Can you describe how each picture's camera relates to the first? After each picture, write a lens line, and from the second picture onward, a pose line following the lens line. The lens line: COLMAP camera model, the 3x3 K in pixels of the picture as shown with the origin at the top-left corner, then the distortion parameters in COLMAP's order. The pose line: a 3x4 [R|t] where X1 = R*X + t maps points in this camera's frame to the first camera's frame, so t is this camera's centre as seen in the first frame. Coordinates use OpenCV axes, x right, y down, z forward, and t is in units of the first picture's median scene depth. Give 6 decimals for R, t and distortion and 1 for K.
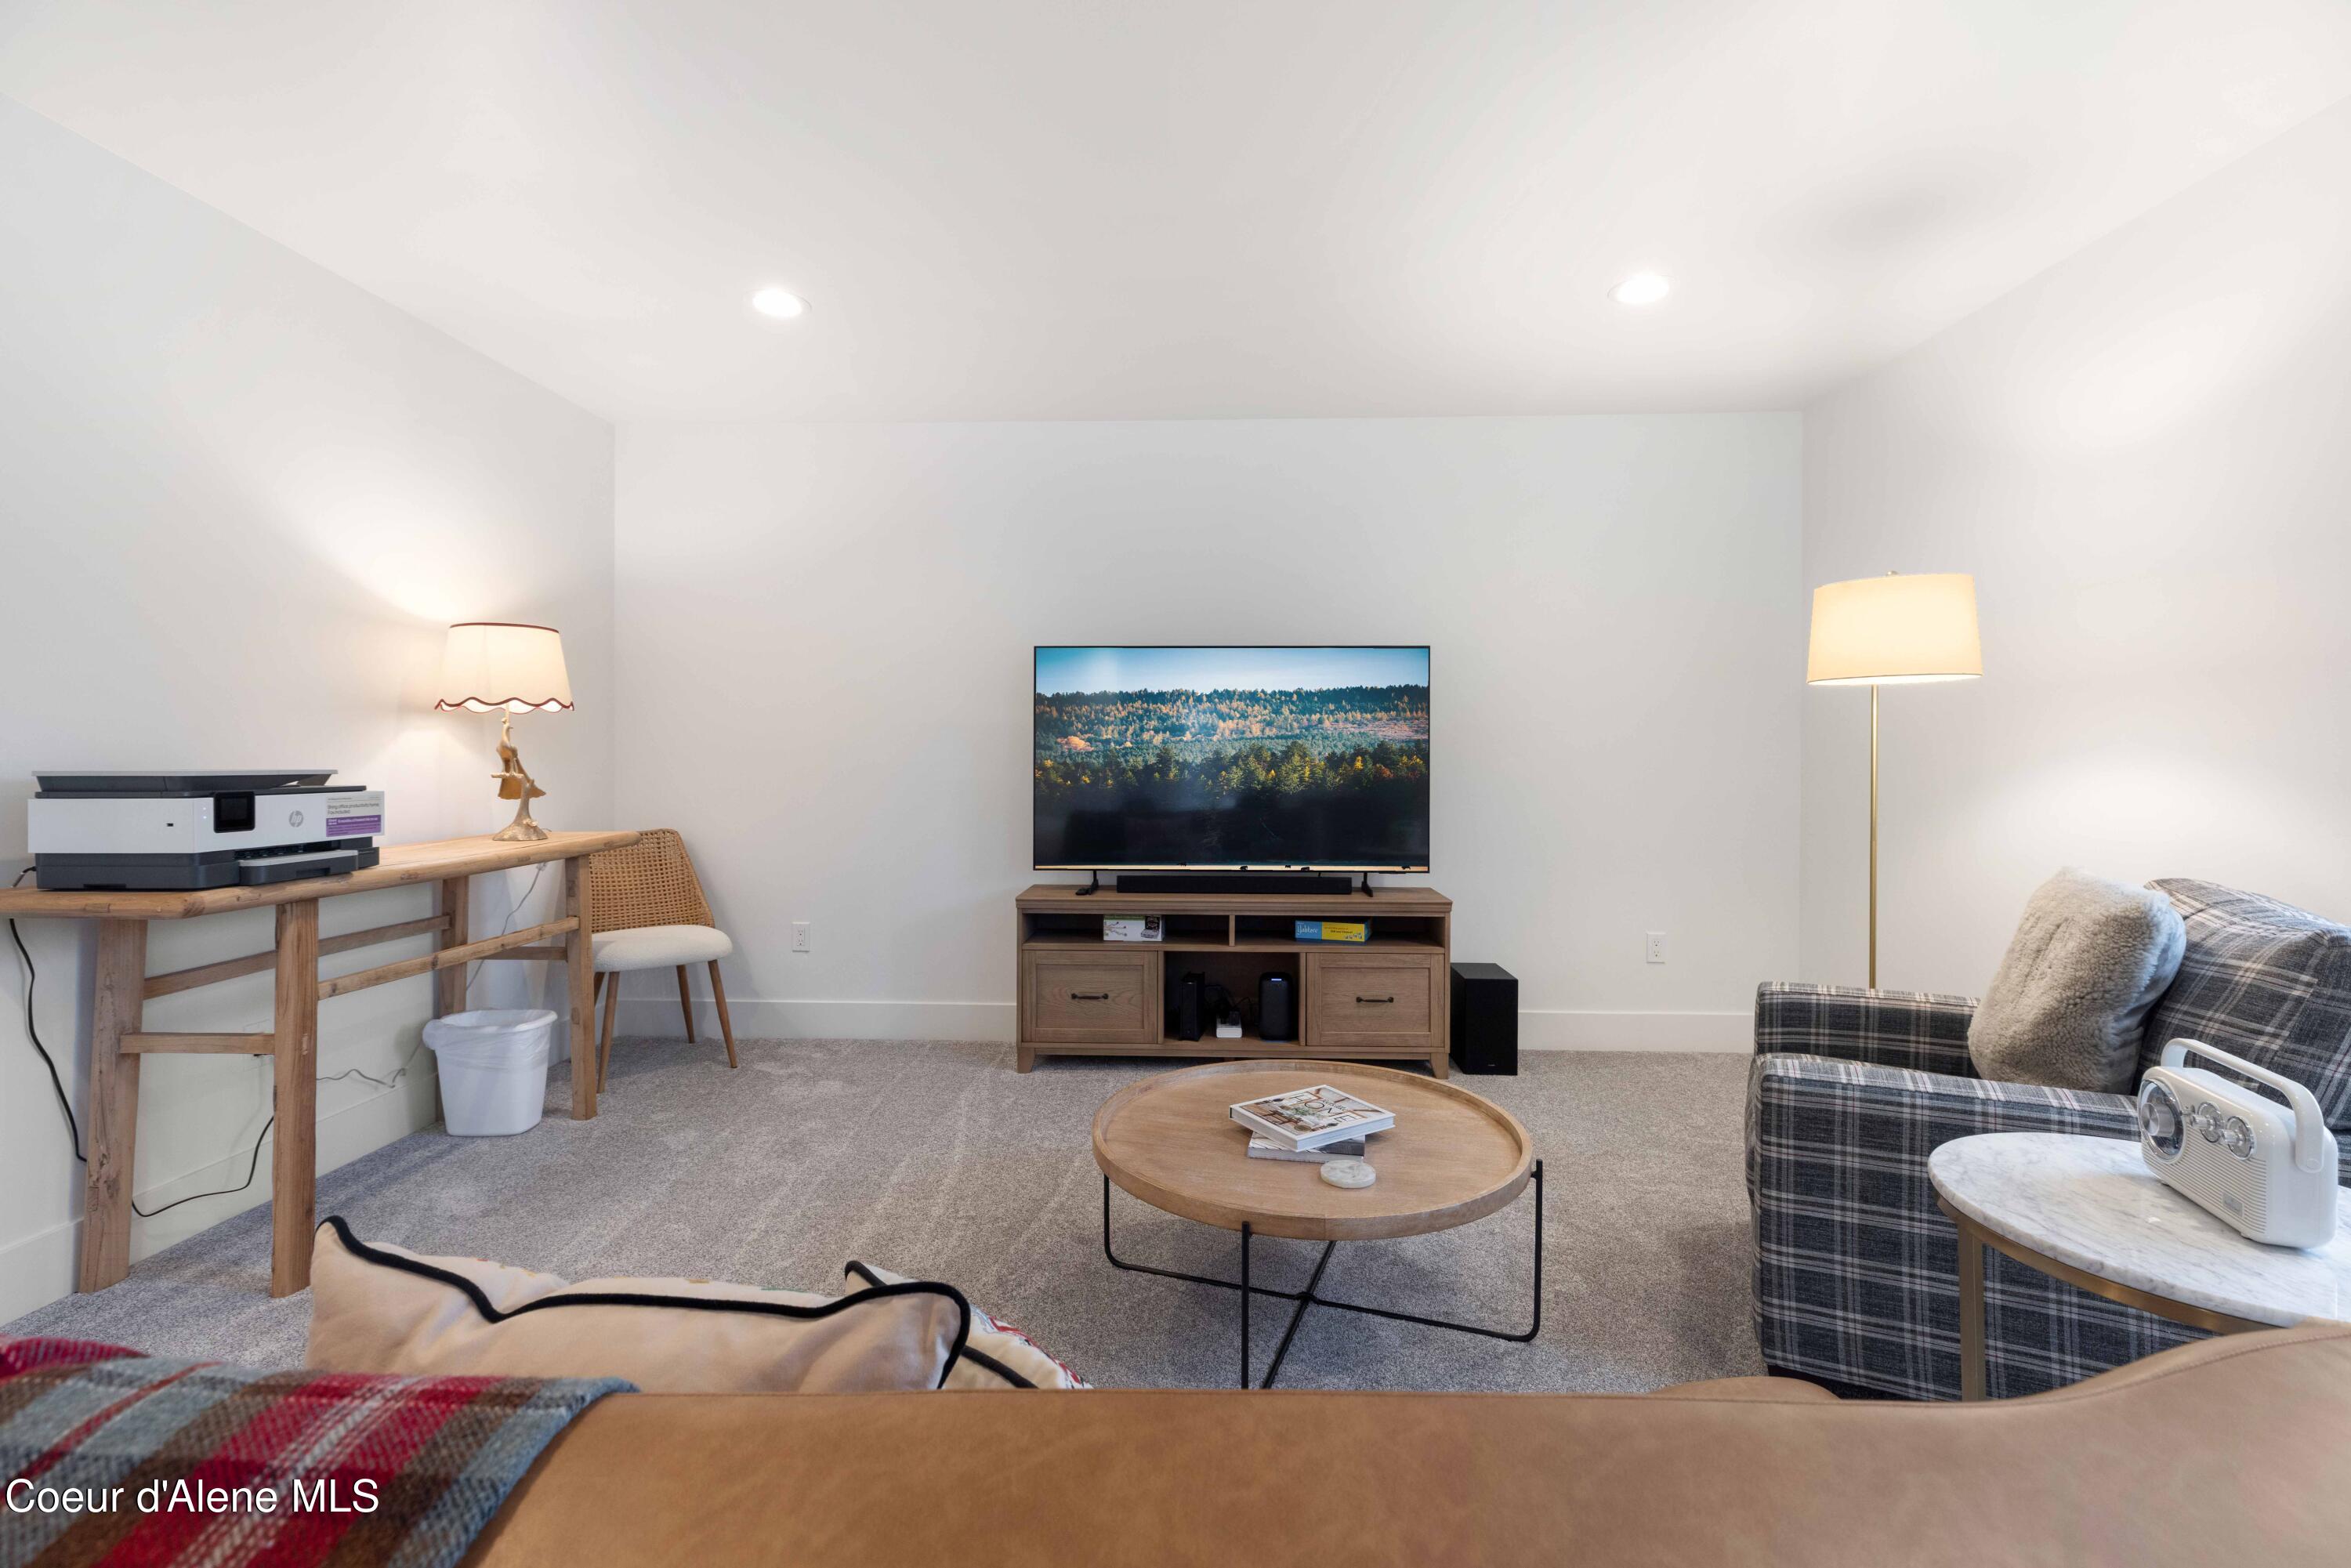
lens RADIAL K [[1056.3, 0, 1179.1], [0, 1056.3, 757.3], [0, 0, 1]] dist [0.007239, 0.000210]
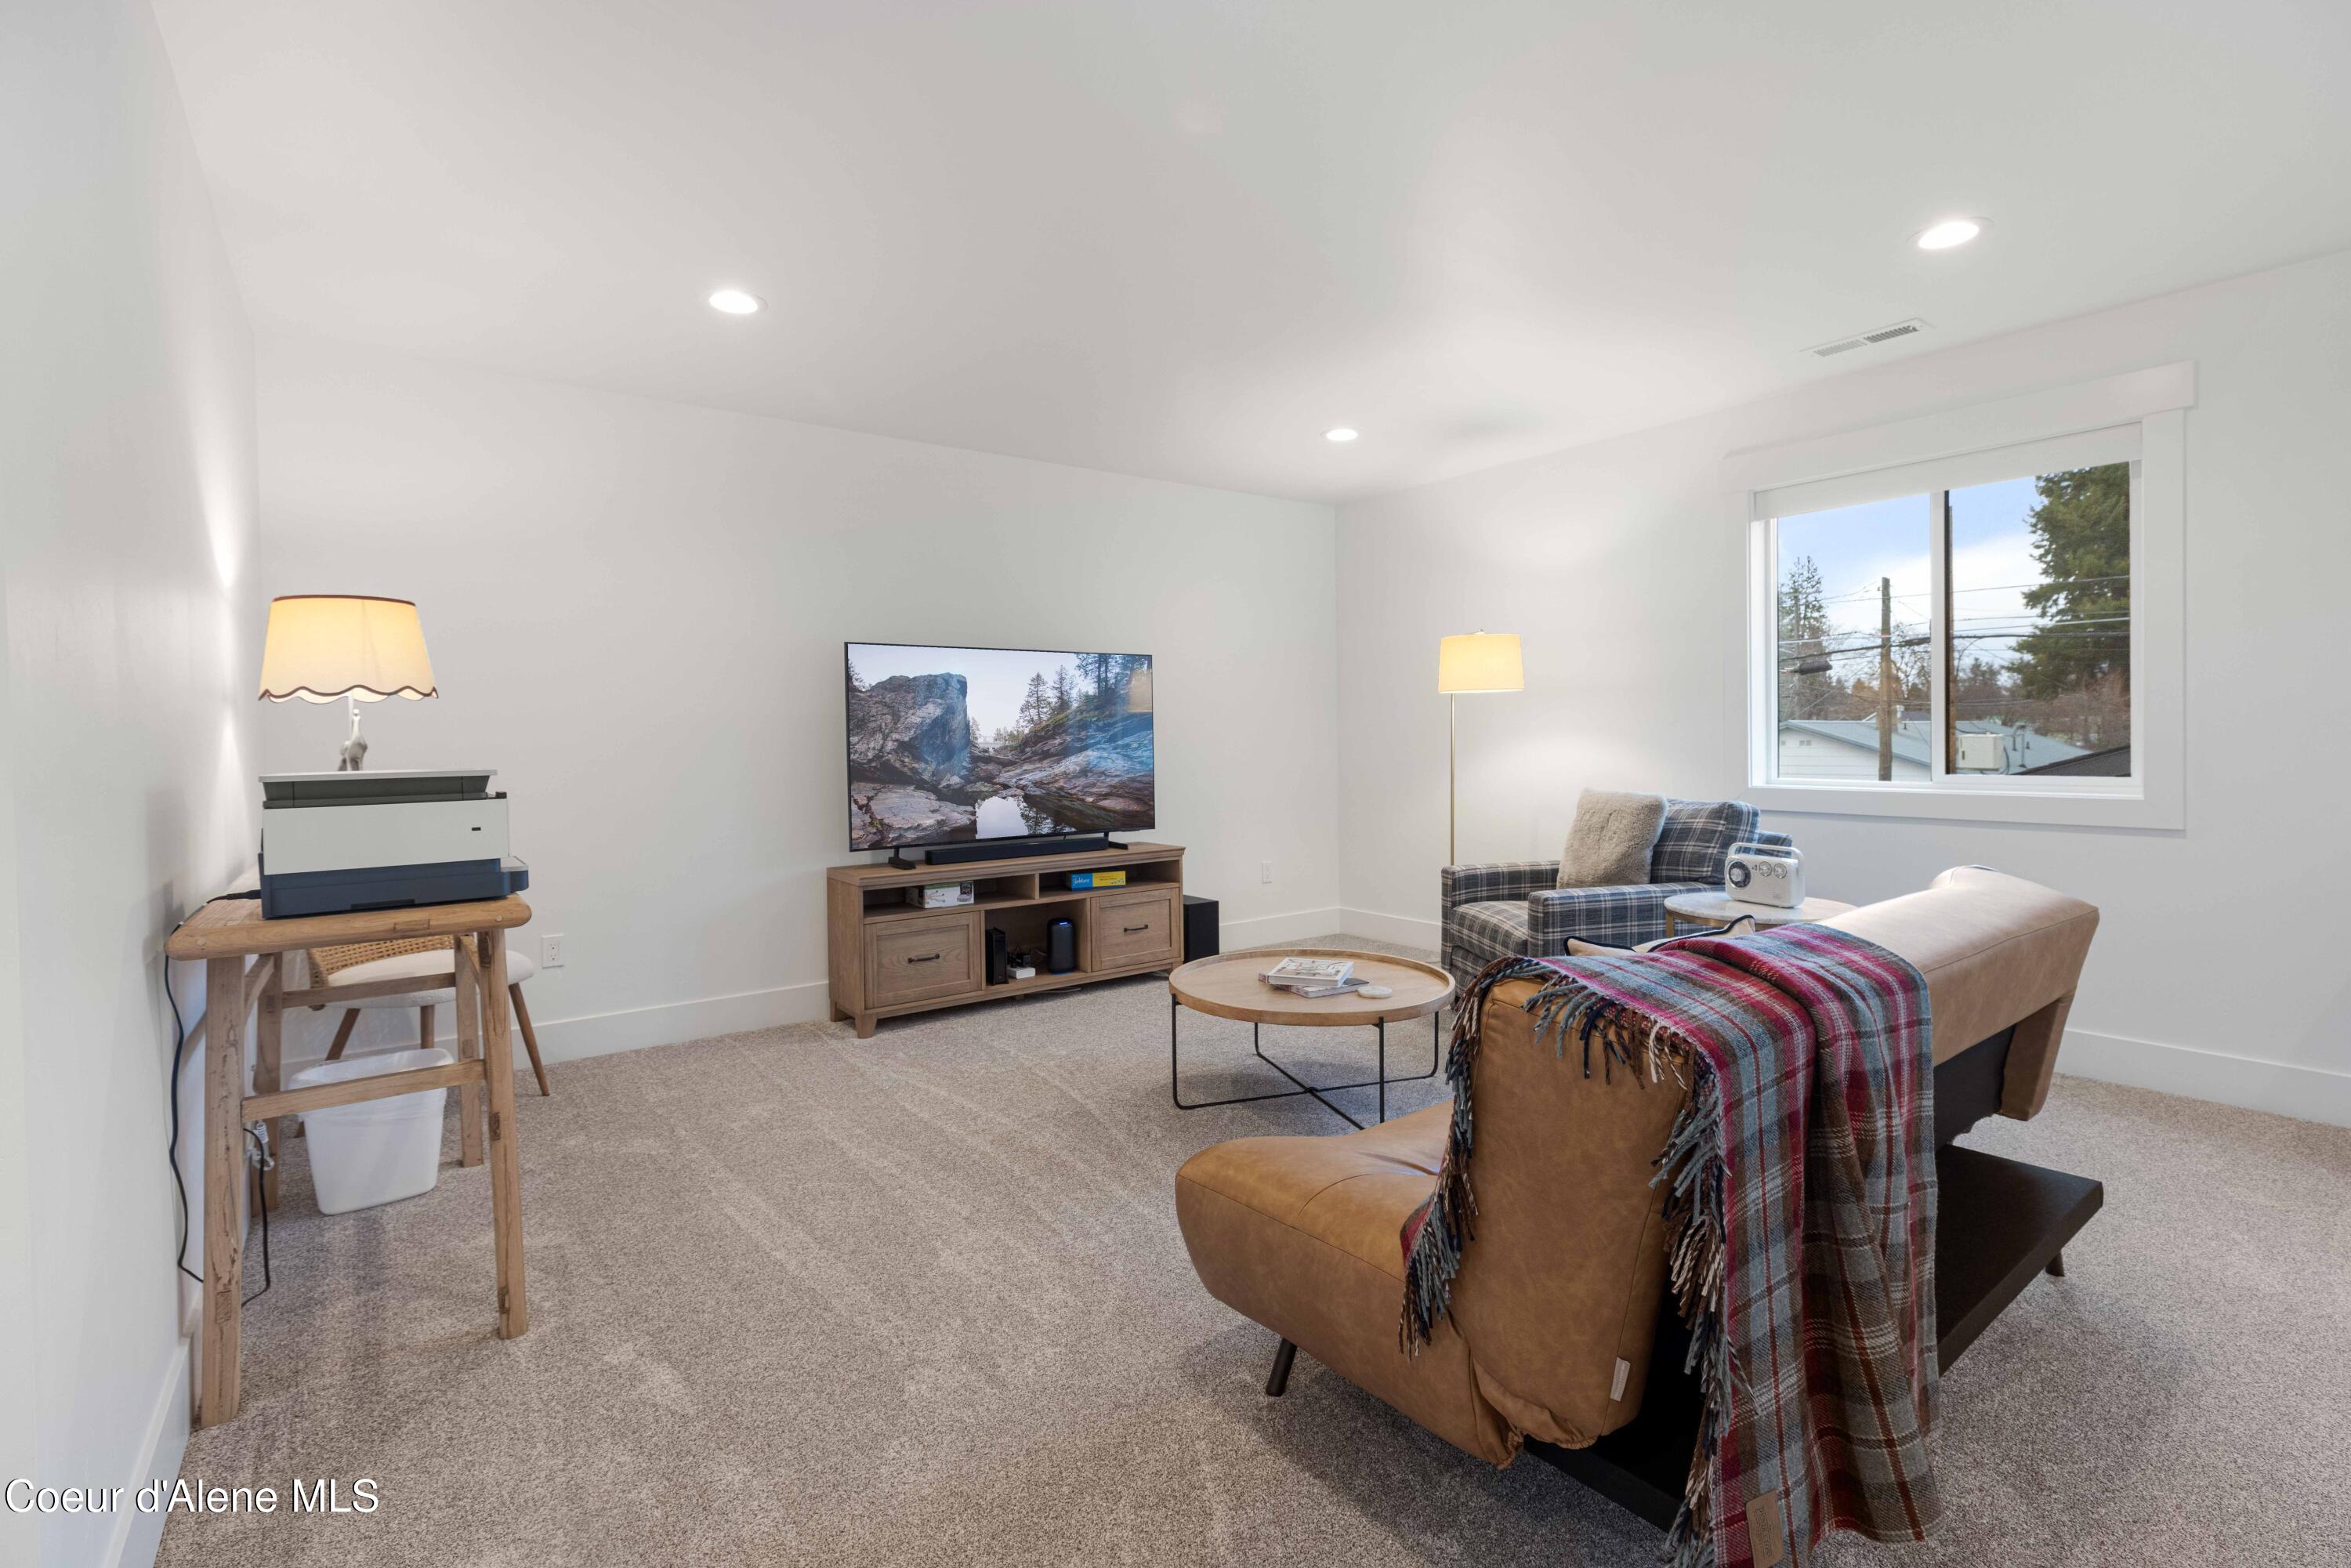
lens RADIAL K [[1092.8, 0, 1172.2], [0, 1092.8, 742.7], [0, 0, 1]] dist [0.015886, 0.000102]
pose [[0.778222, -0.015820, 0.627790, -0.606630], [0.016517, 0.999852, 0.004721, -0.003136], [-0.627772, 0.006695, 0.778368, -0.067983]]
